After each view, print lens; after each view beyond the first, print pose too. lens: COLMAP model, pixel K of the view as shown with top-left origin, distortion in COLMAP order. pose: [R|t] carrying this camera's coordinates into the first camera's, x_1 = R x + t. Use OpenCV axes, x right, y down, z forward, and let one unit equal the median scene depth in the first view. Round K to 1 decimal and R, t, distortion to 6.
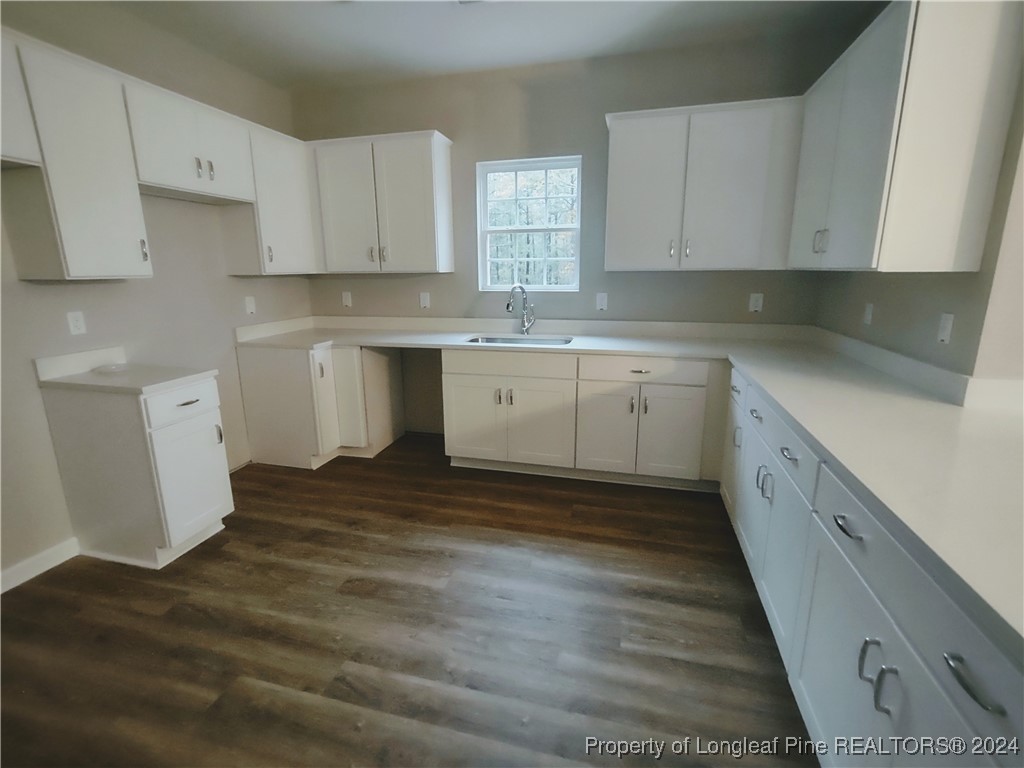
lens RADIAL K [[464.3, 0, 507.7], [0, 464.3, 370.6], [0, 0, 1]] dist [-0.004967, -0.000409]
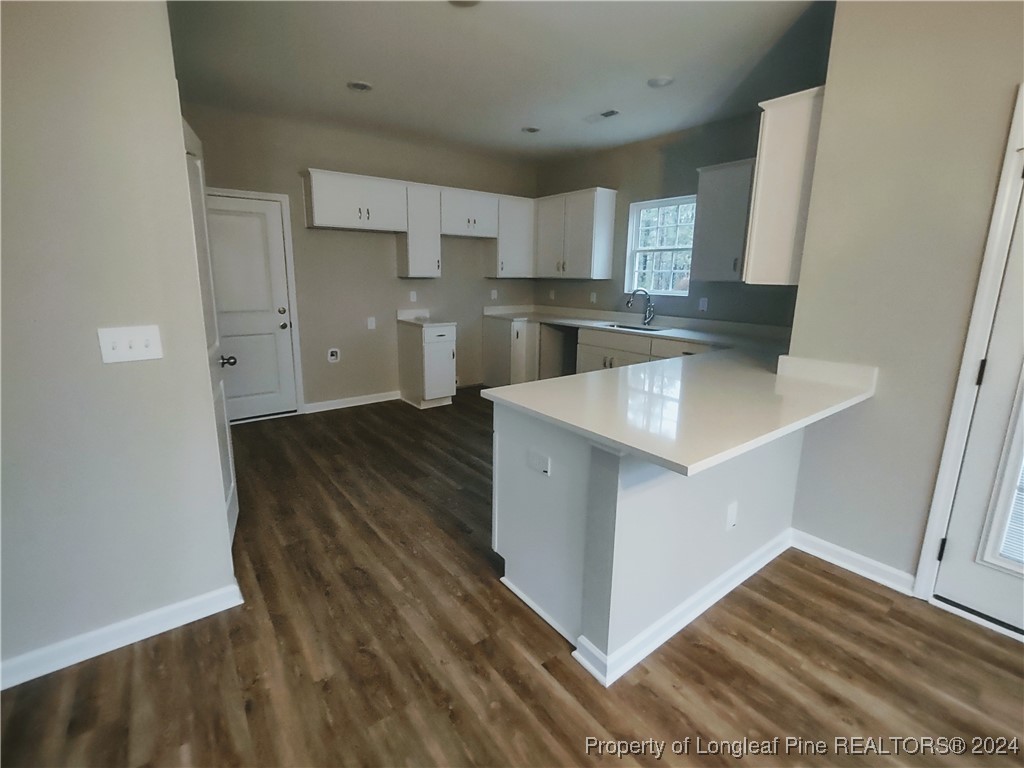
lens RADIAL K [[464.3, 0, 507.7], [0, 464.3, 370.6], [0, 0, 1]] dist [-0.004967, -0.000409]
pose [[0.787499, 0.144143, -0.599223, 0.631617], [-0.152768, 0.987577, 0.036794, 0.076020], [0.597083, 0.062567, 0.799736, -0.383947]]
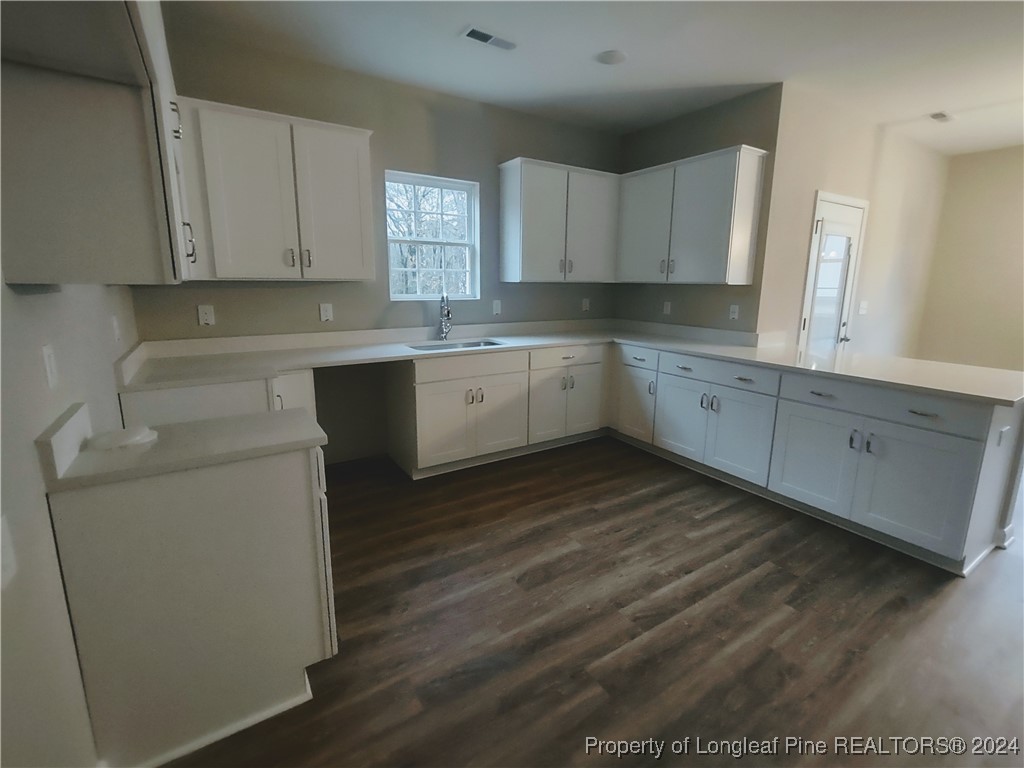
lens RADIAL K [[464.3, 0, 507.7], [0, 464.3, 370.6], [0, 0, 1]] dist [-0.004967, -0.000409]
pose [[0.676379, -0.125175, 0.725839, -0.727749], [0.142431, 0.989081, 0.037847, -0.032796], [-0.722651, 0.077784, 0.686822, 0.193366]]
